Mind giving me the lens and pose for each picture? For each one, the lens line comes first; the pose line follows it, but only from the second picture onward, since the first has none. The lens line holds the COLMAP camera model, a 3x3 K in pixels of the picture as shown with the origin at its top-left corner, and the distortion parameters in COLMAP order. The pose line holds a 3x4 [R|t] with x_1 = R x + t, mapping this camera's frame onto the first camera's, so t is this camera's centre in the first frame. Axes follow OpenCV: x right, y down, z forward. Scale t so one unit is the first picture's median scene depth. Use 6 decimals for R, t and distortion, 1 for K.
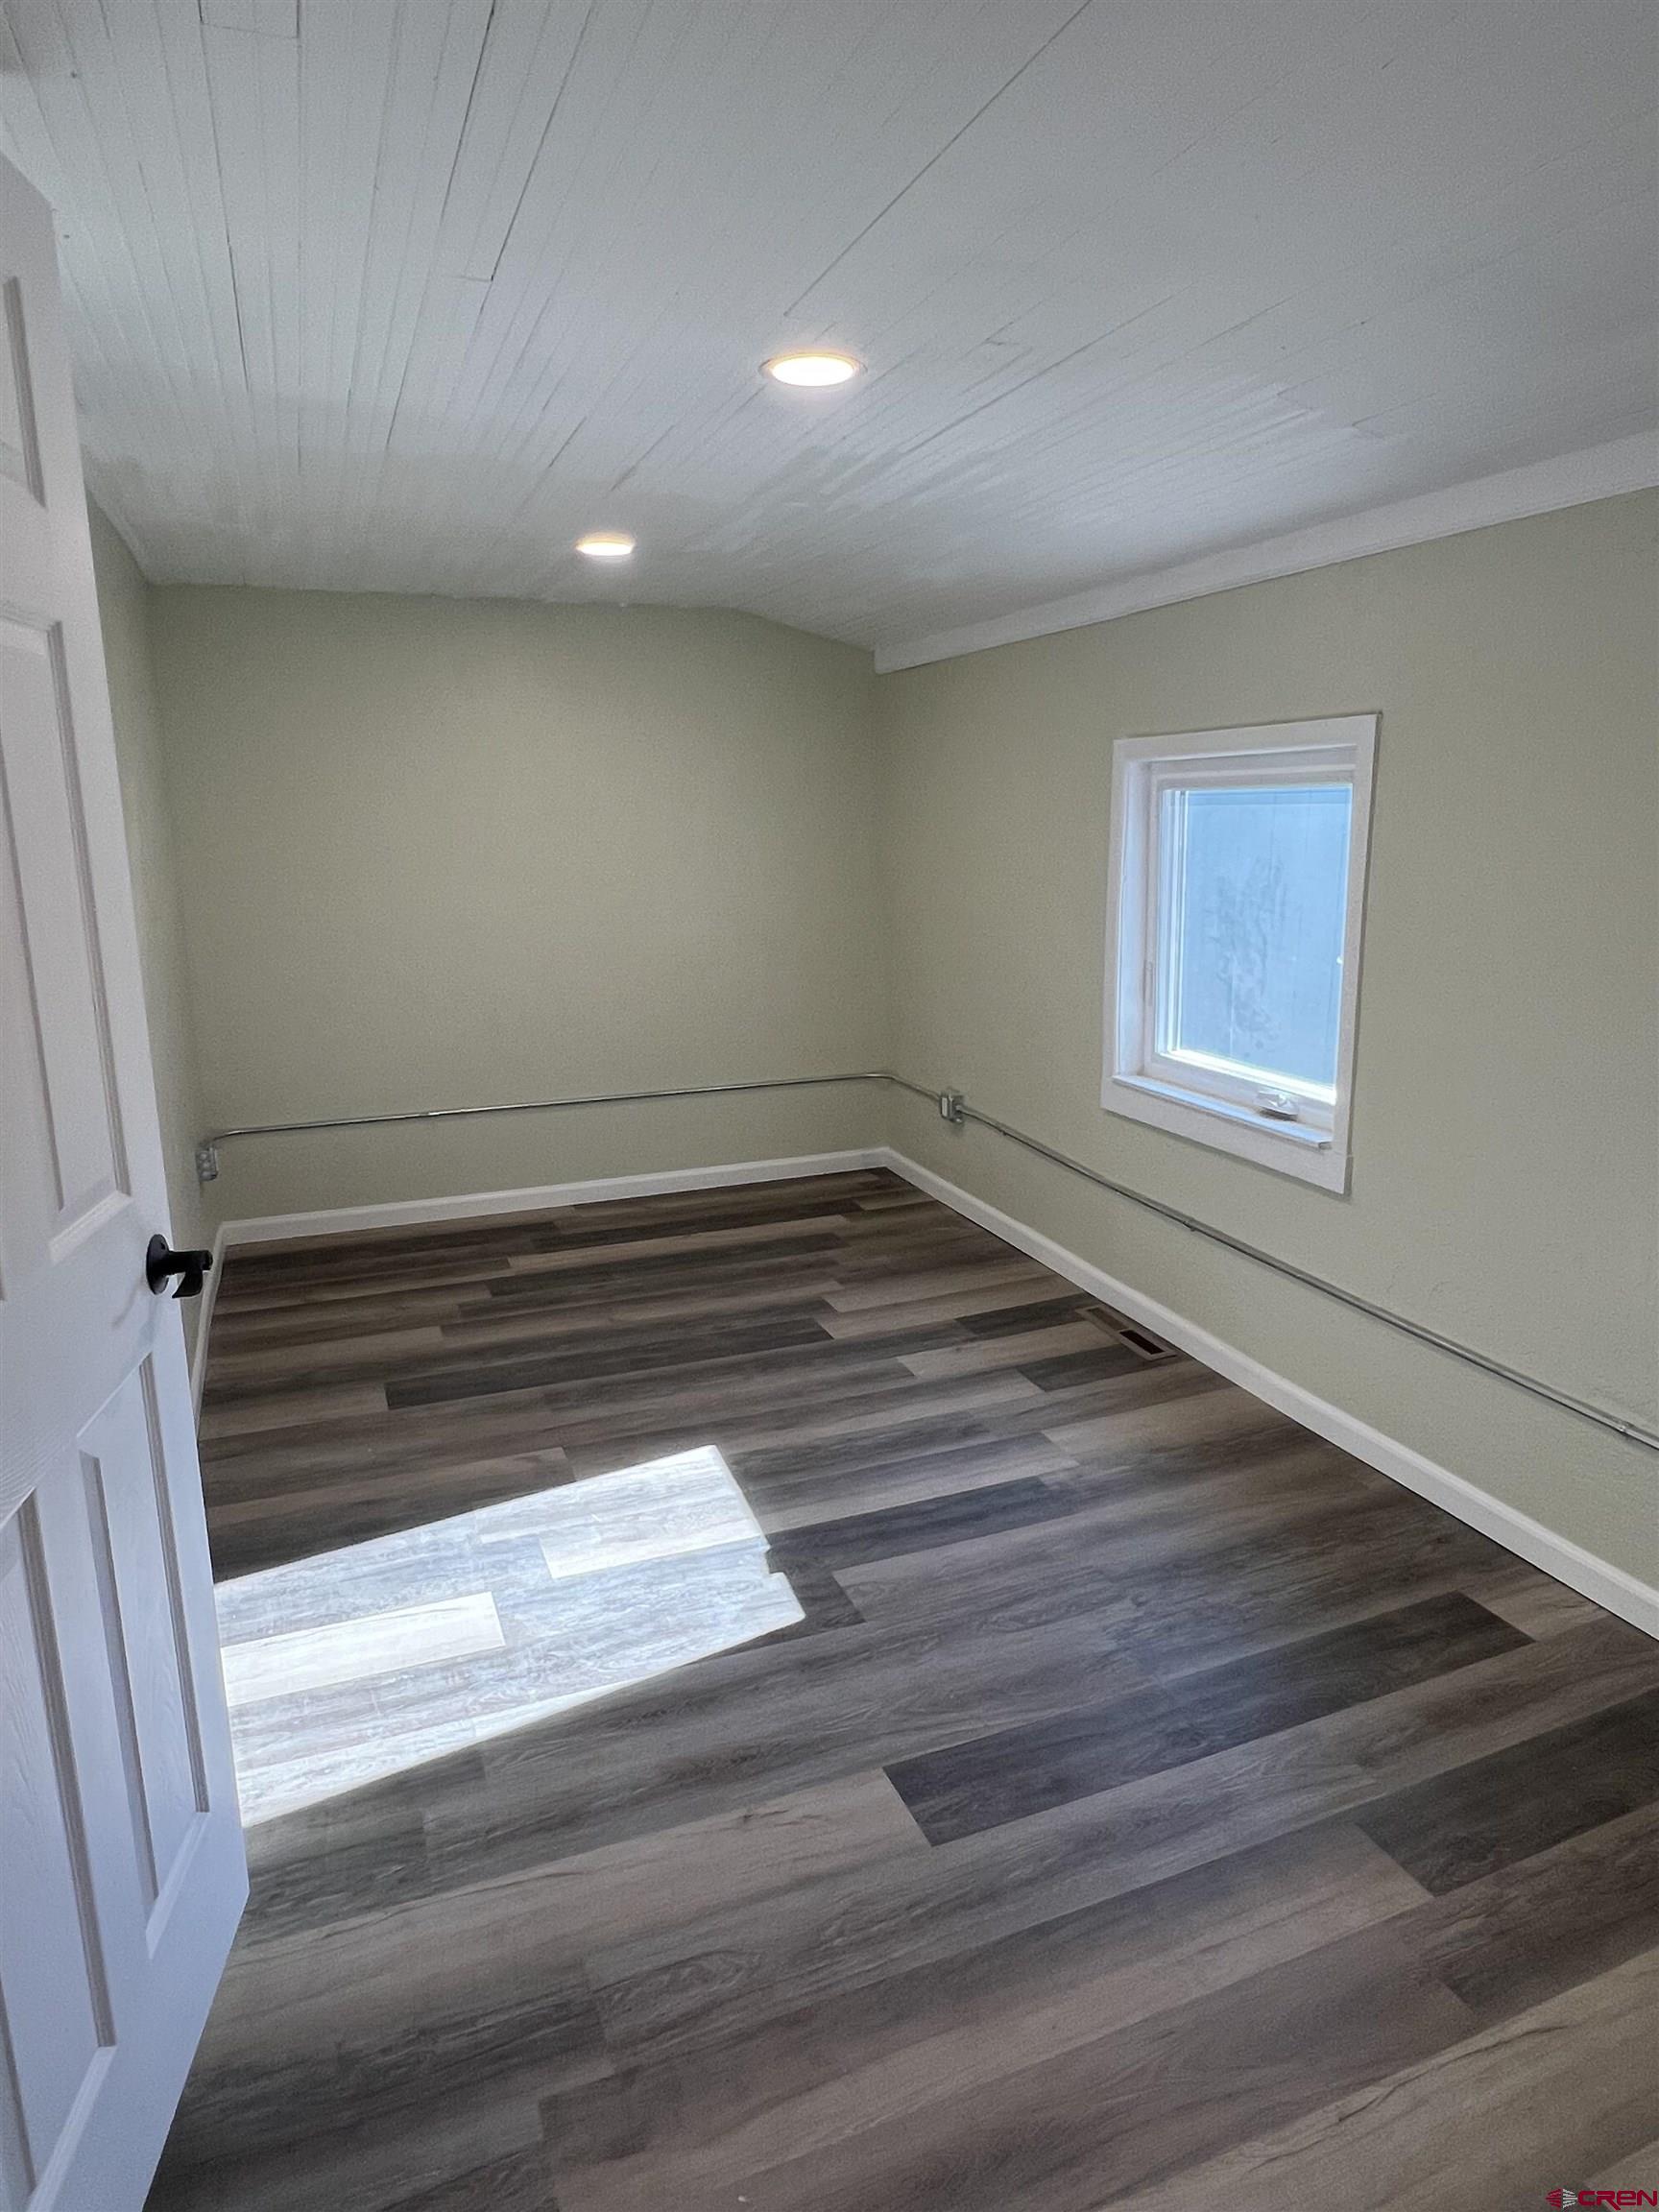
lens RADIAL K [[1344.3, 0, 825.3], [0, 1344.3, 1101.9], [0, 0, 1]] dist [-0.000731, -0.004895]
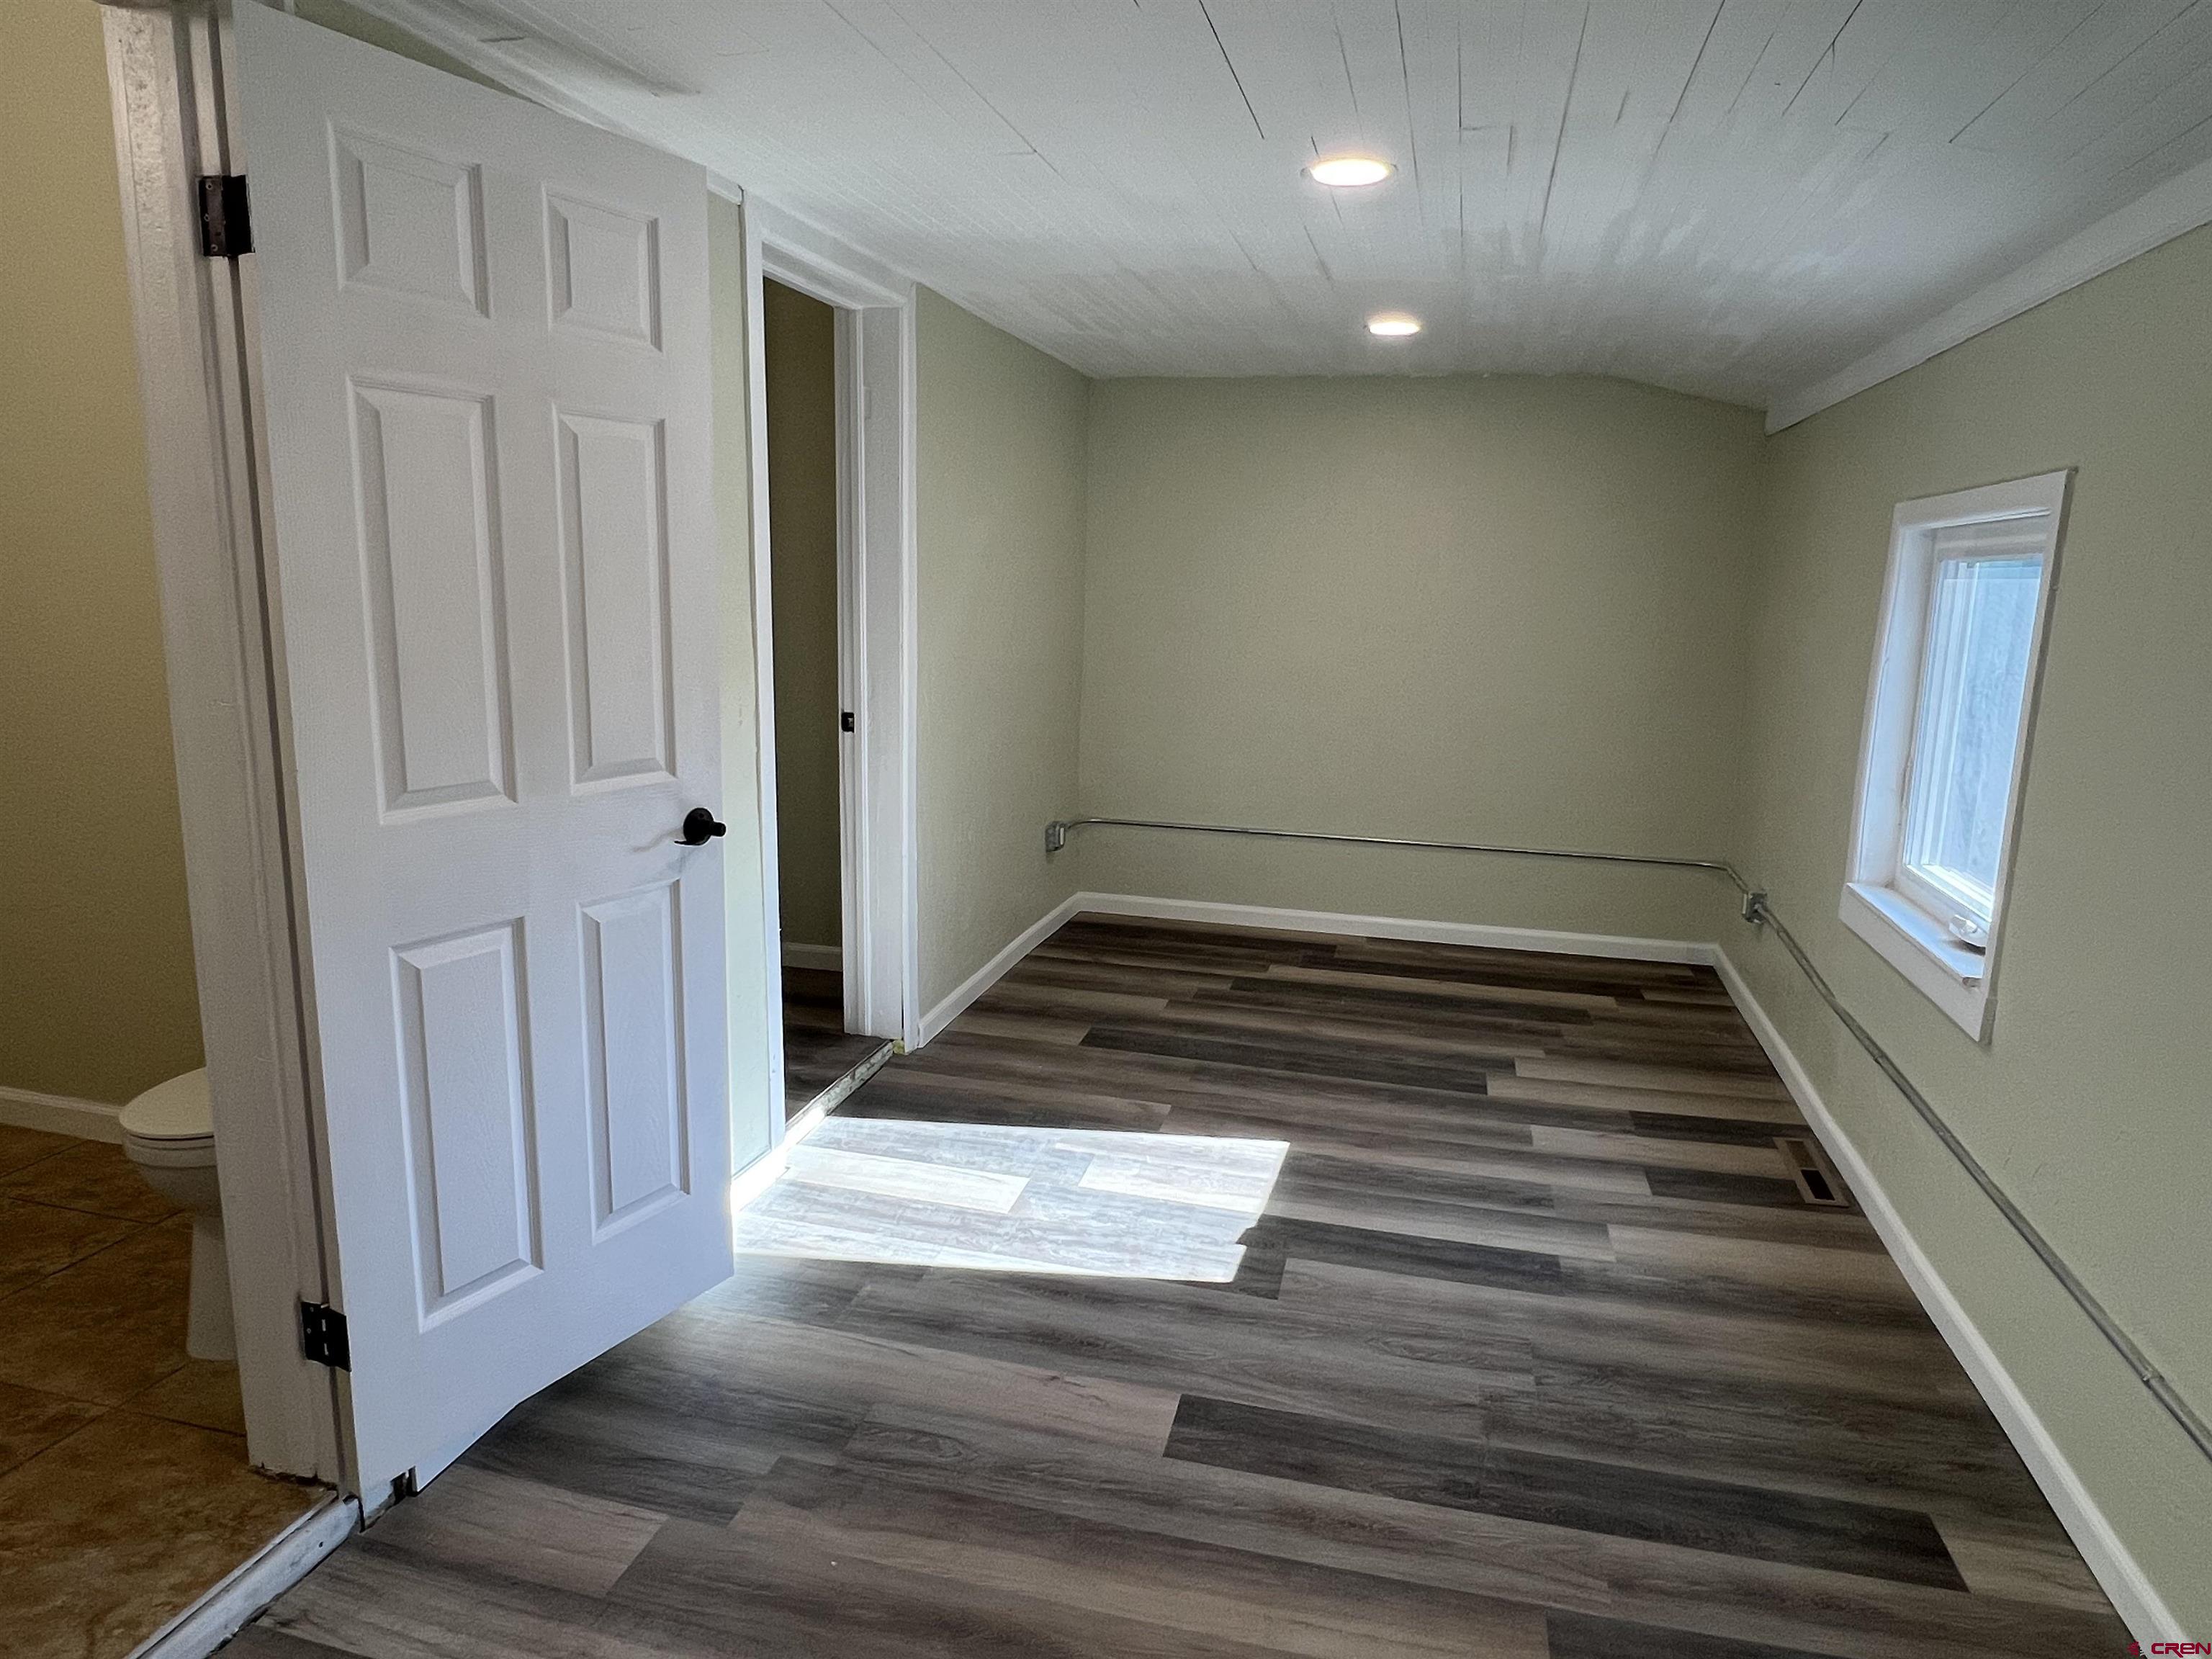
lens RADIAL K [[1344.3, 0, 1094.7], [0, 1344.3, 836.9], [0, 0, 1]] dist [-0.000731, -0.004895]
pose [[0.805503, 0.145475, -0.574458, 0.433711], [-0.159954, 0.986792, 0.025607, 0.010492], [0.570596, 0.071260, 0.818133, -0.004089]]
